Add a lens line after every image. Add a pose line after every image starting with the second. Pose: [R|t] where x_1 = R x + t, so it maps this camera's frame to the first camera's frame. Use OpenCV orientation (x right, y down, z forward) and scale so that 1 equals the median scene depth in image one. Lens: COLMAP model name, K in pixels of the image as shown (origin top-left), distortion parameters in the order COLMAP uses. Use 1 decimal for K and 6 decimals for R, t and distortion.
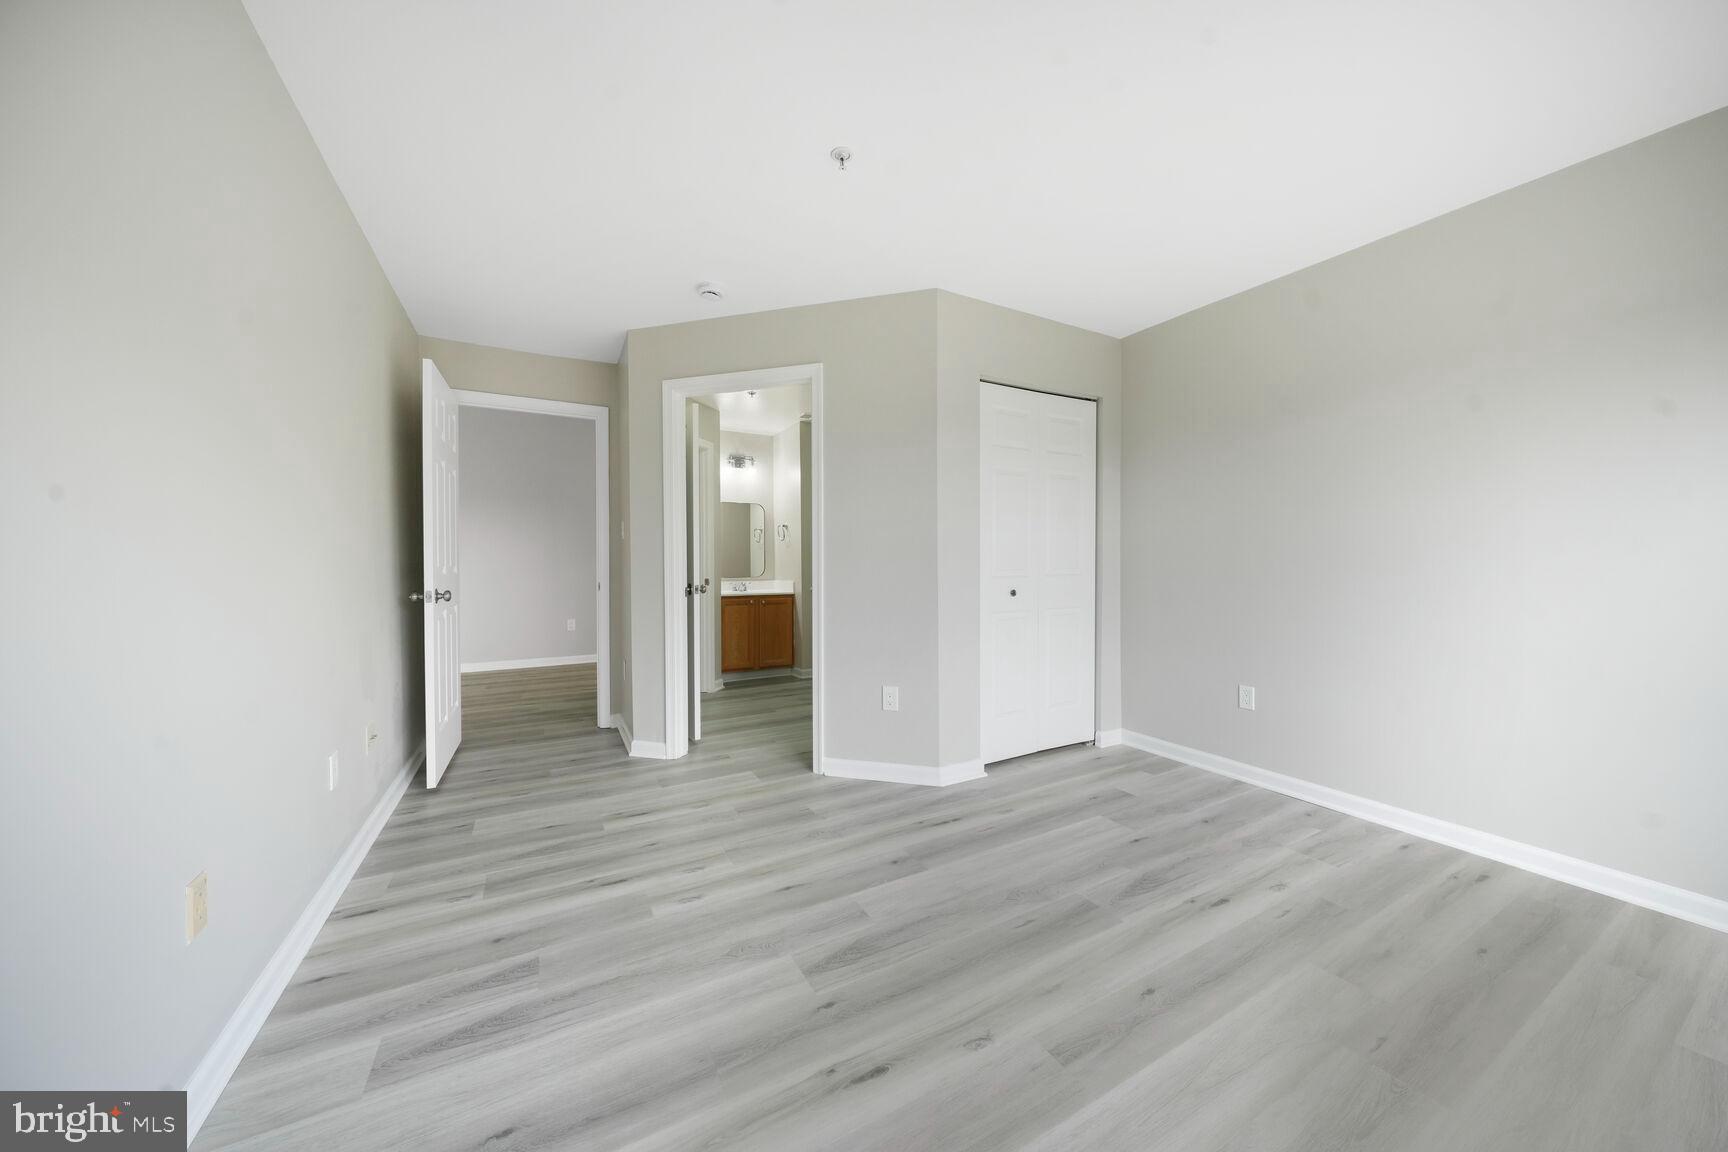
lens RADIAL K [[581.8, 0, 857.7], [0, 581.8, 564.4], [0, 0, 1]] dist [-0.005180, 0.000188]
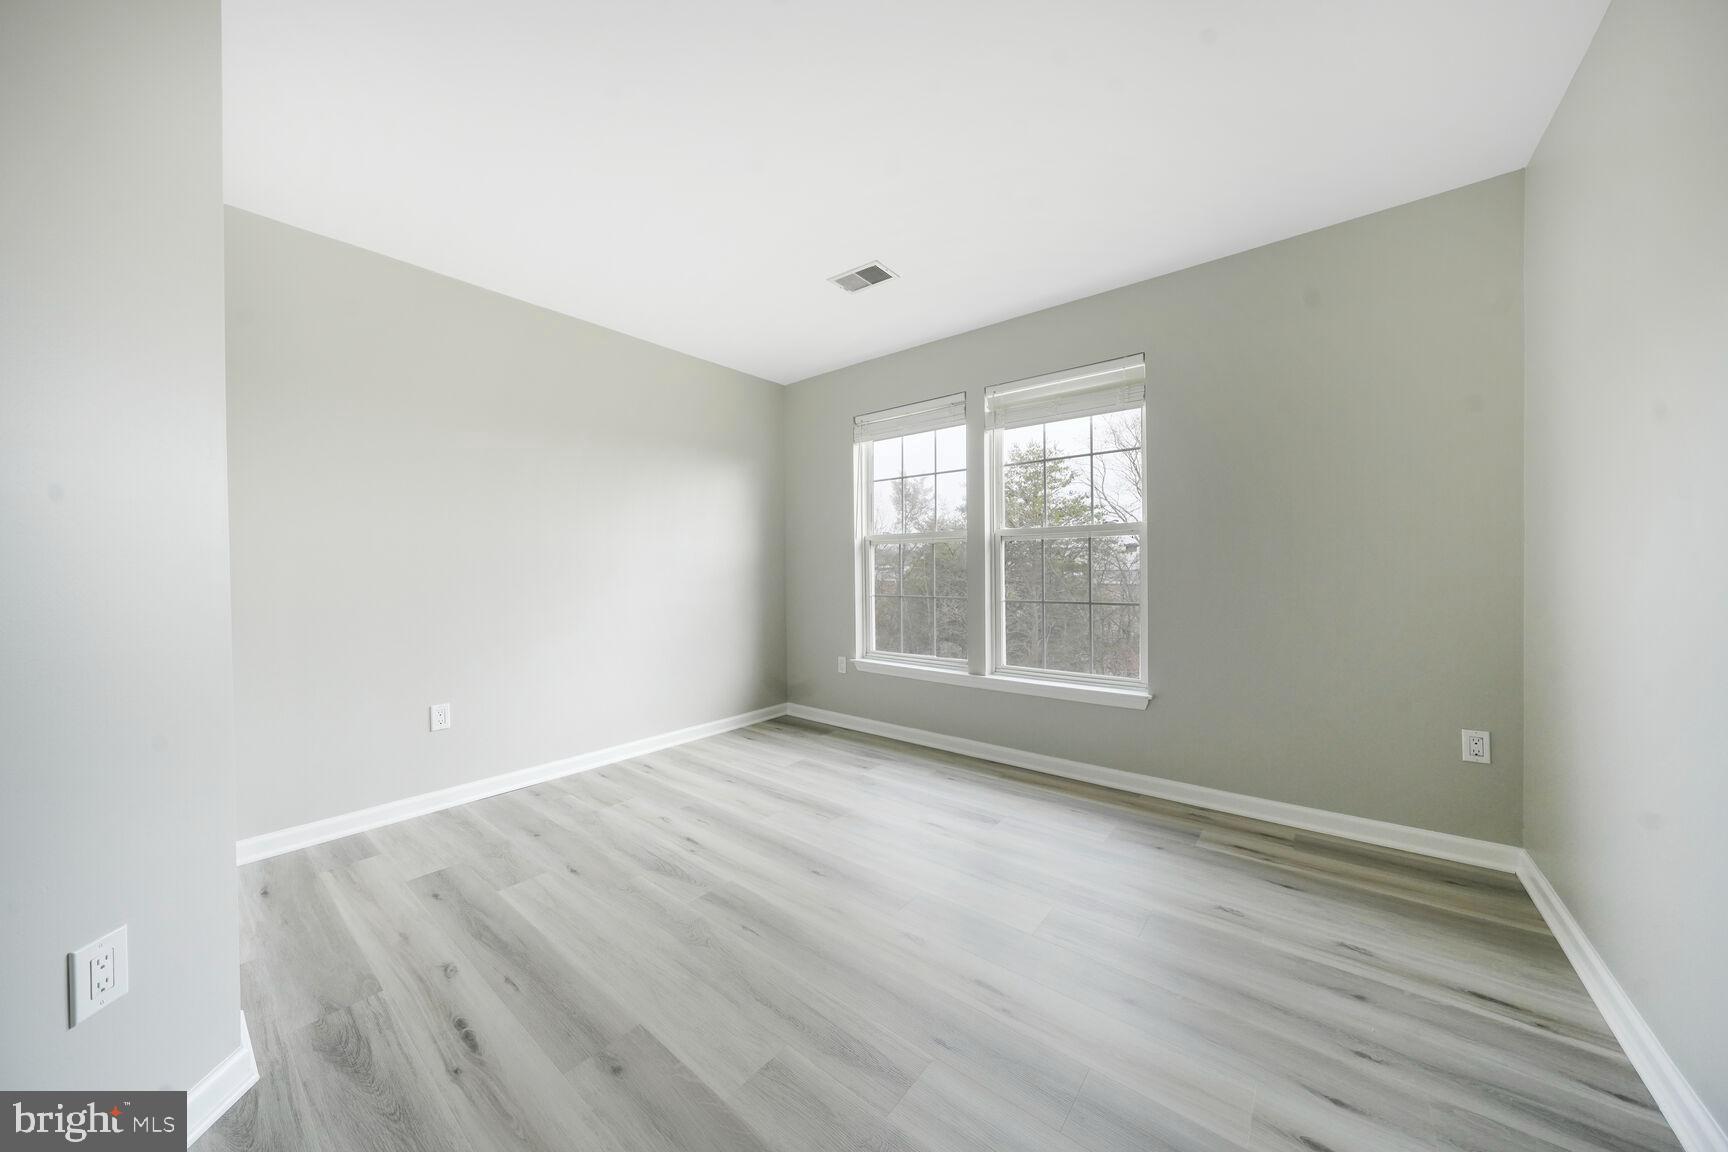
lens RADIAL K [[581.8, 0, 862.9], [0, 581.8, 564.6], [0, 0, 1]] dist [-0.005180, 0.000188]
pose [[-0.383191, 0.006130, 0.923649, -0.496033], [0.011182, 0.999935, -0.001998, -0.002302], [-0.923602, 0.009562, -0.383235, 0.838312]]
